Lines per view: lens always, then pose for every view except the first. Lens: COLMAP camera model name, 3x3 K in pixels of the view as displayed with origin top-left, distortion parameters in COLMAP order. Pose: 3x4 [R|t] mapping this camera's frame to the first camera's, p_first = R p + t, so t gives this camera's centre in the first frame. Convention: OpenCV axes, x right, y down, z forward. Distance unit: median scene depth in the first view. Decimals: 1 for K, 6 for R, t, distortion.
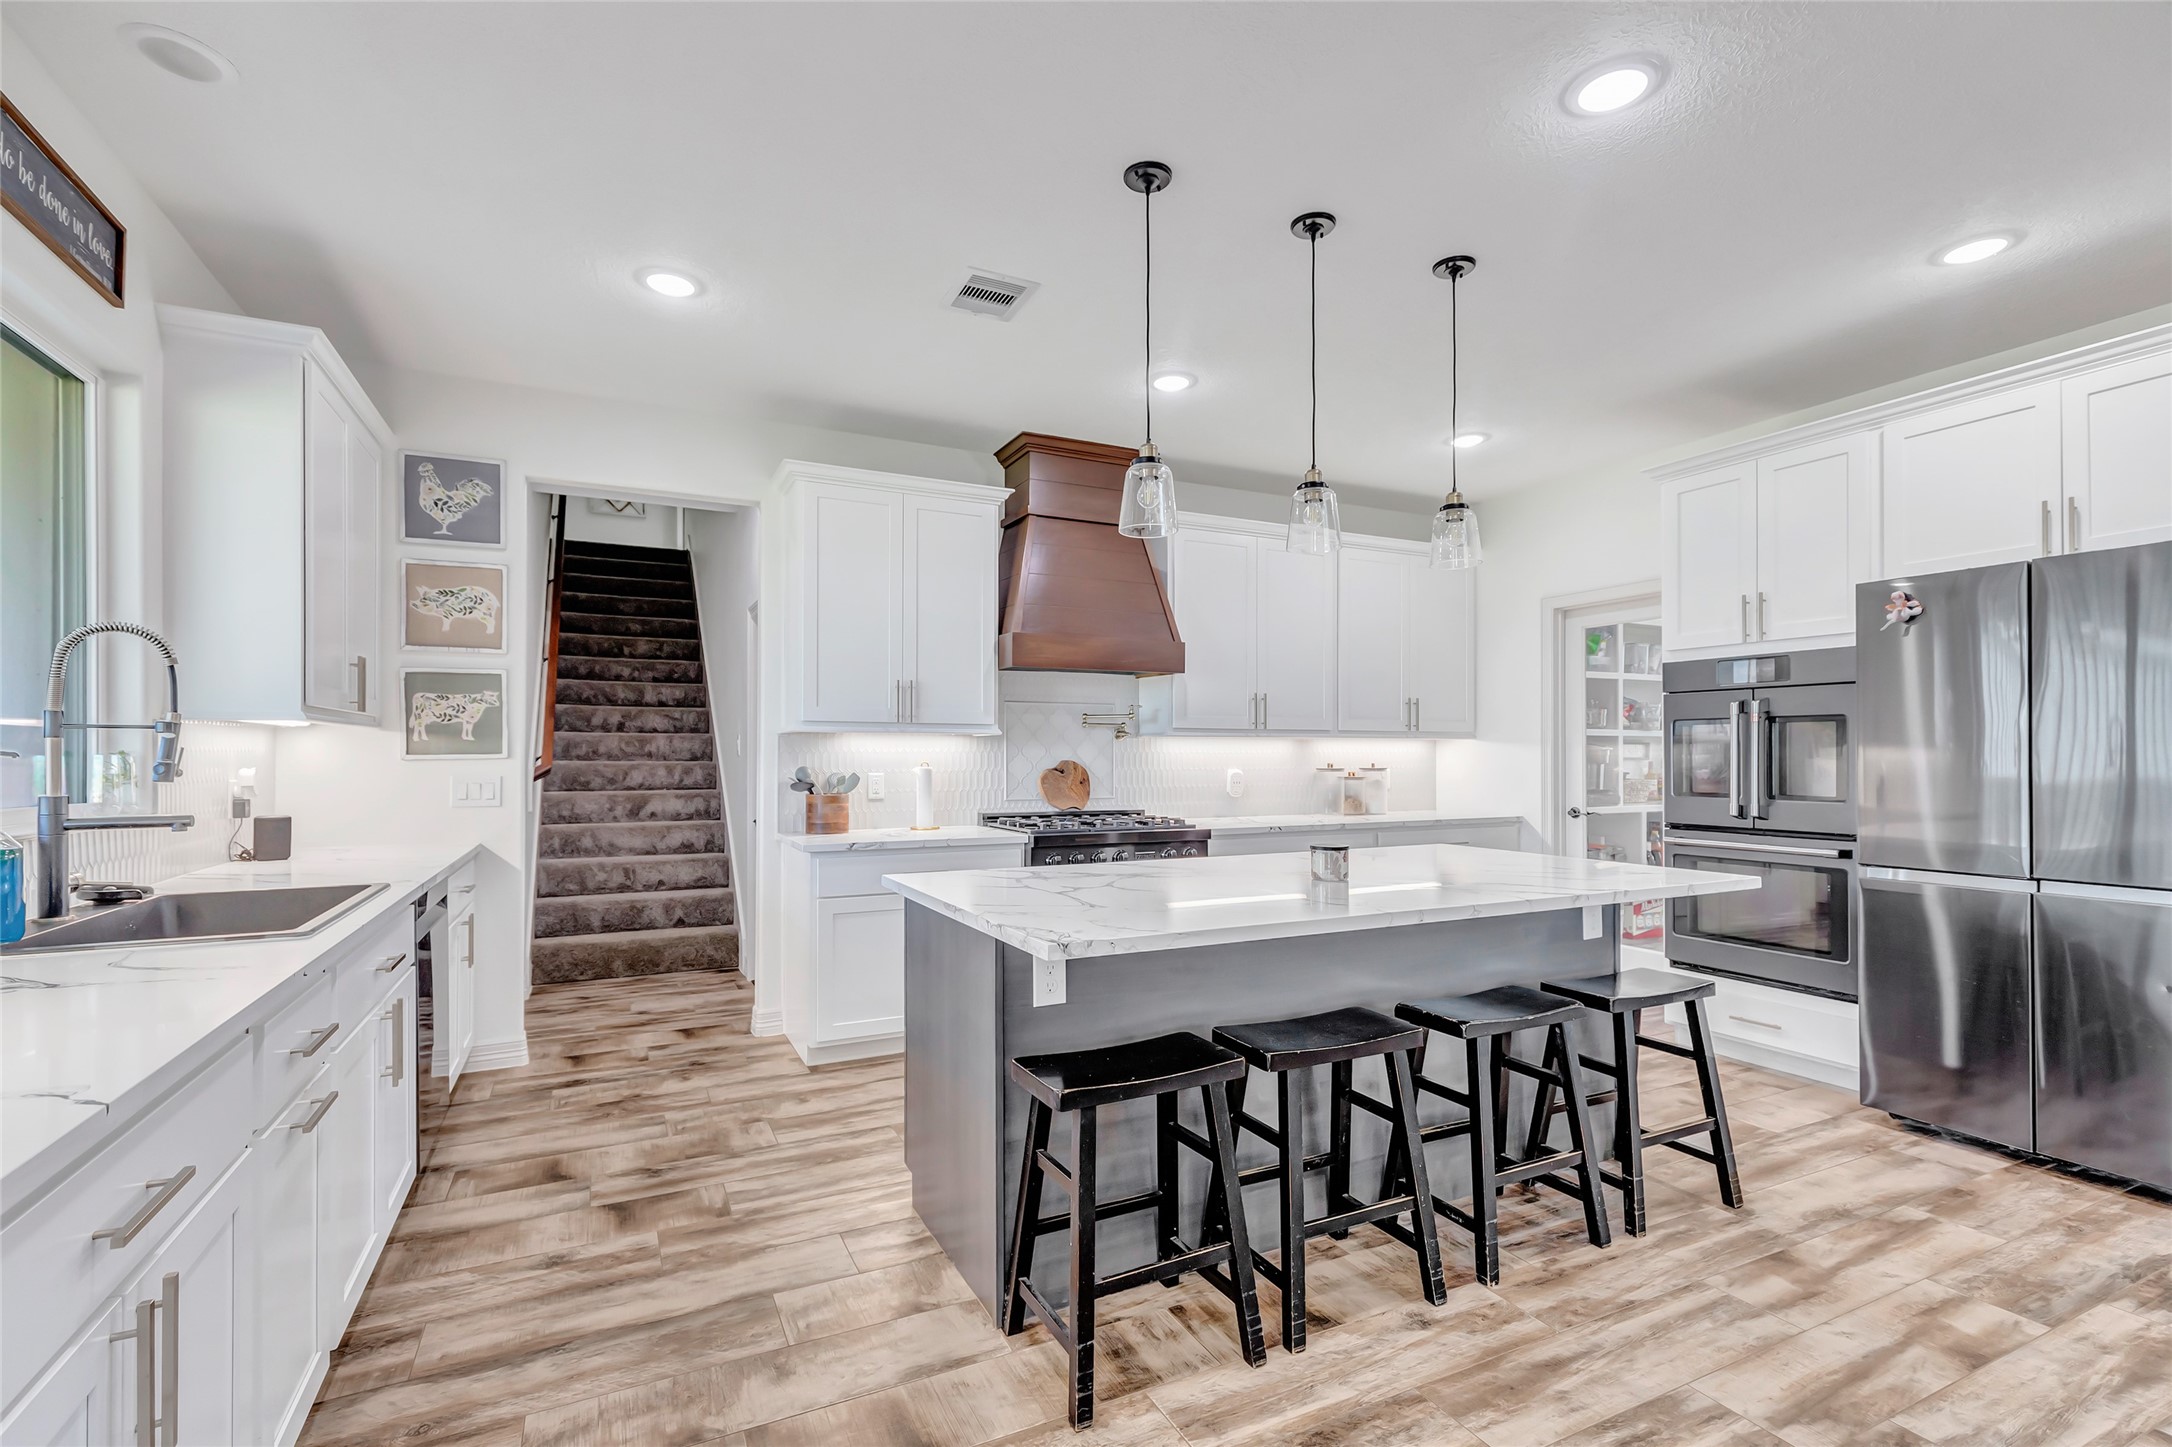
lens RADIAL K [[983.5, 0, 1089.2], [0, 983.5, 753.1], [0, 0, 1]] dist [0.010306, 0.000060]
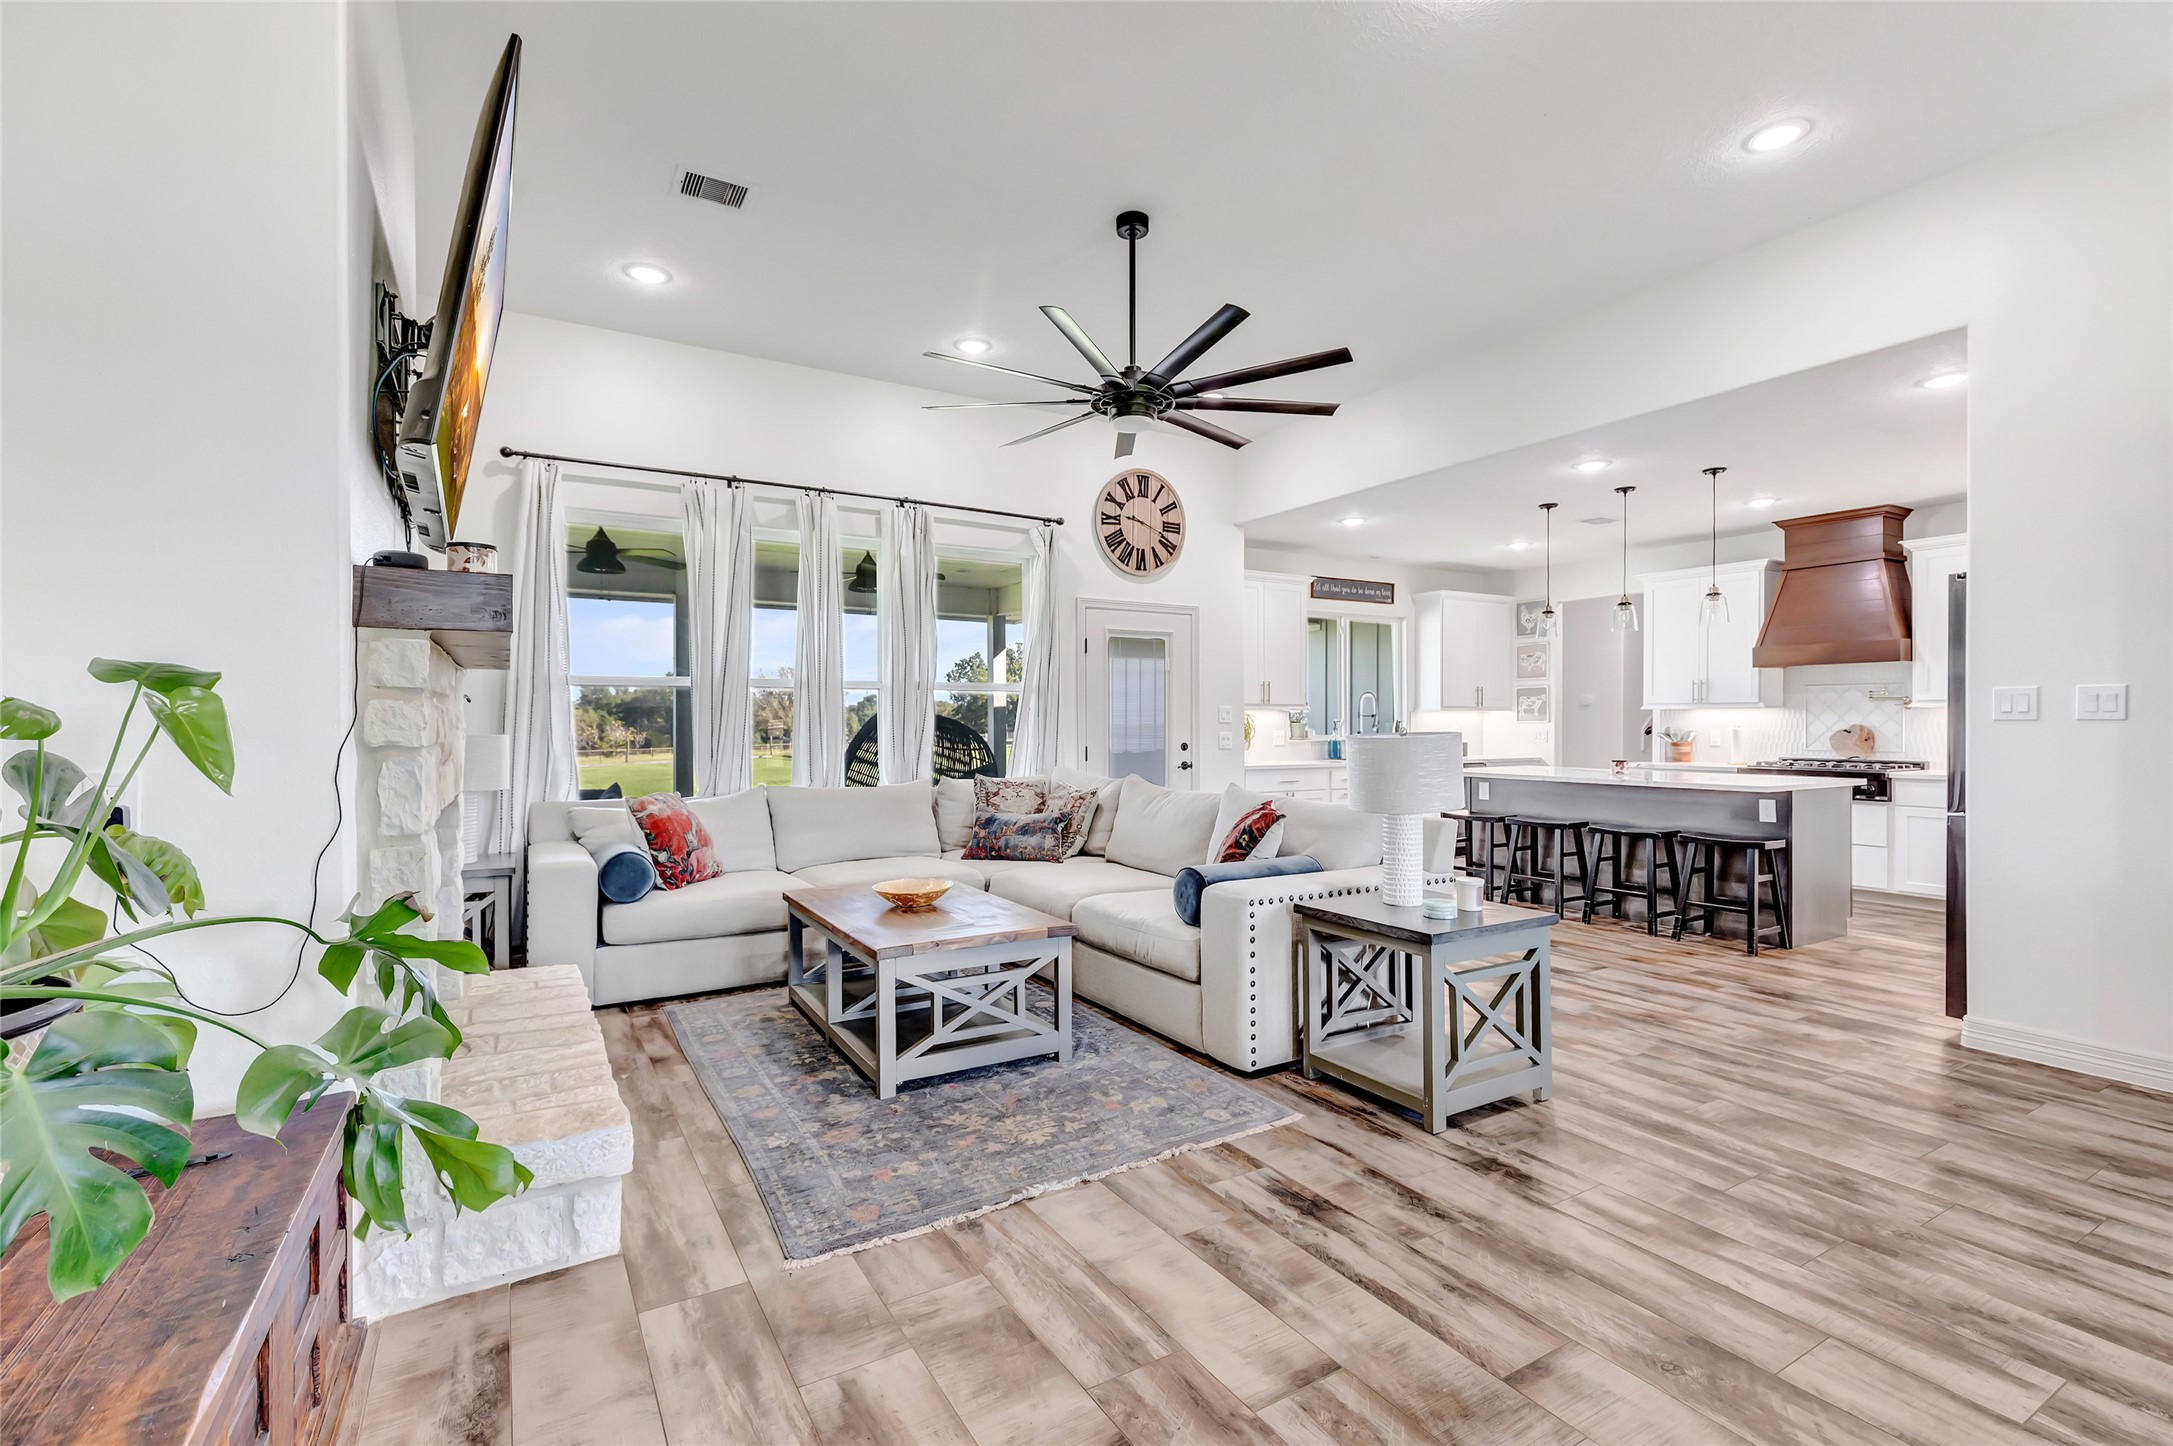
lens RADIAL K [[979.2, 0, 1086.5], [0, 979.2, 723.0], [0, 0, 1]] dist [0.003408, 0.000169]
pose [[0.077414, -0.000894, -0.996999, 2.071677], [0.001363, 0.999999, -0.000791, 0.007793], [0.996998, -0.001298, 0.077415, -0.359333]]
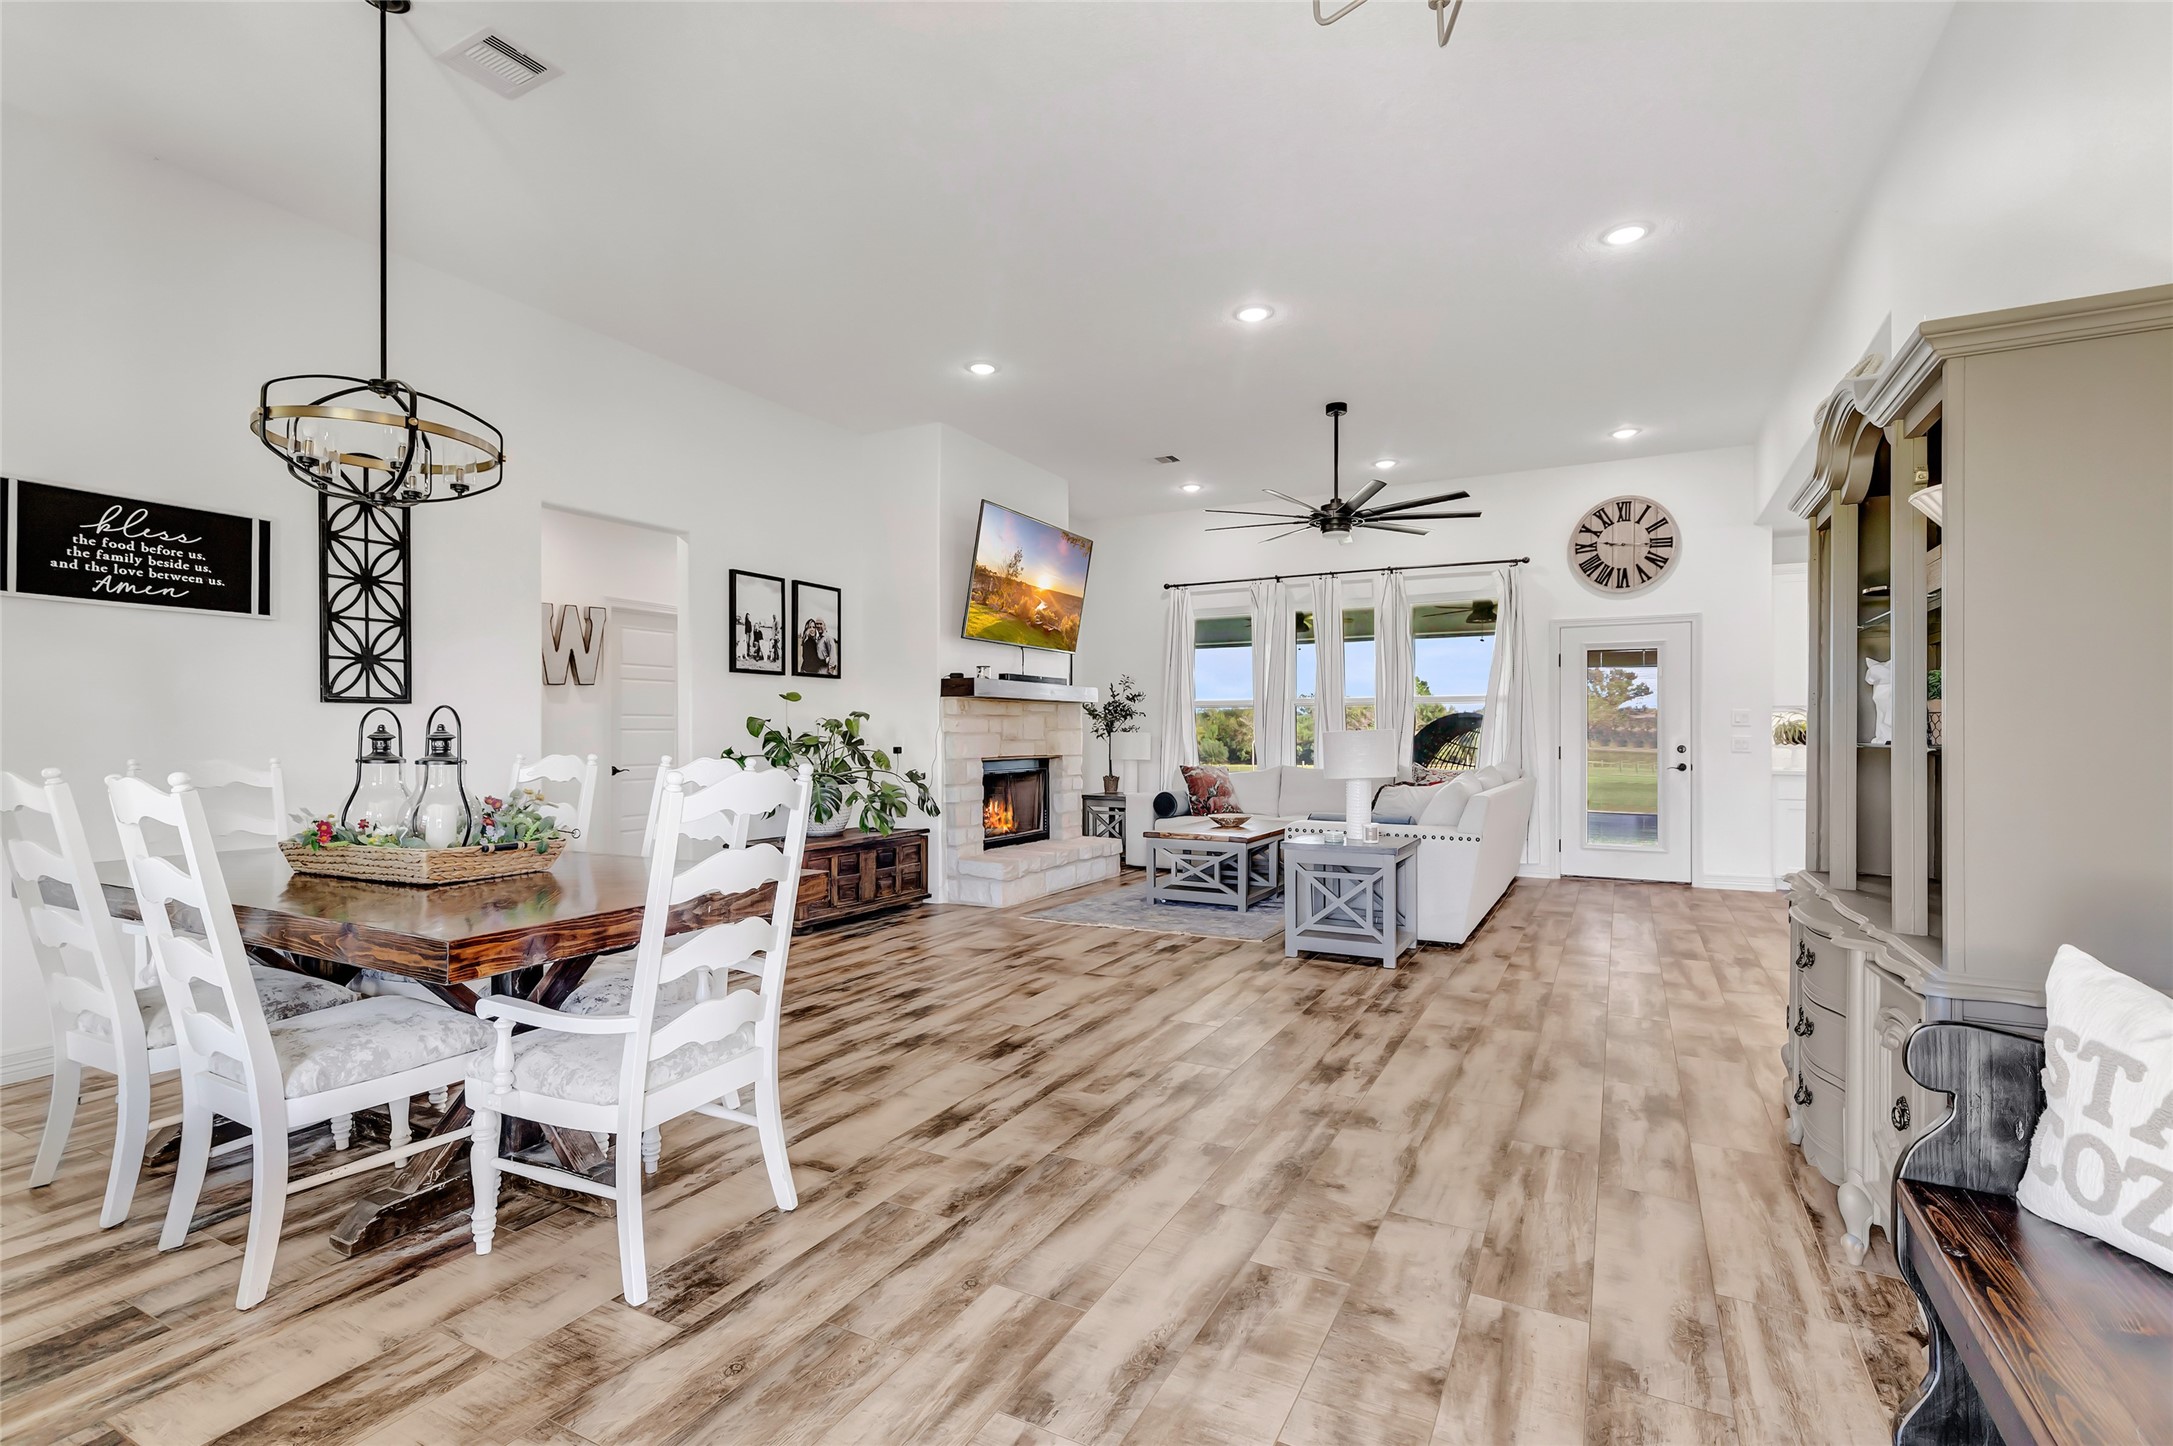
lens RADIAL K [[1004.4, 0, 1086.5], [0, 1004.4, 723.0], [0, 0, 1]] dist [0.014060, -0.000339]
pose [[-0.816445, -0.006308, -0.577389, 2.409898], [-0.001004, 0.999954, -0.009505, 0.022970], [0.577422, -0.007181, -0.816414, 1.193918]]
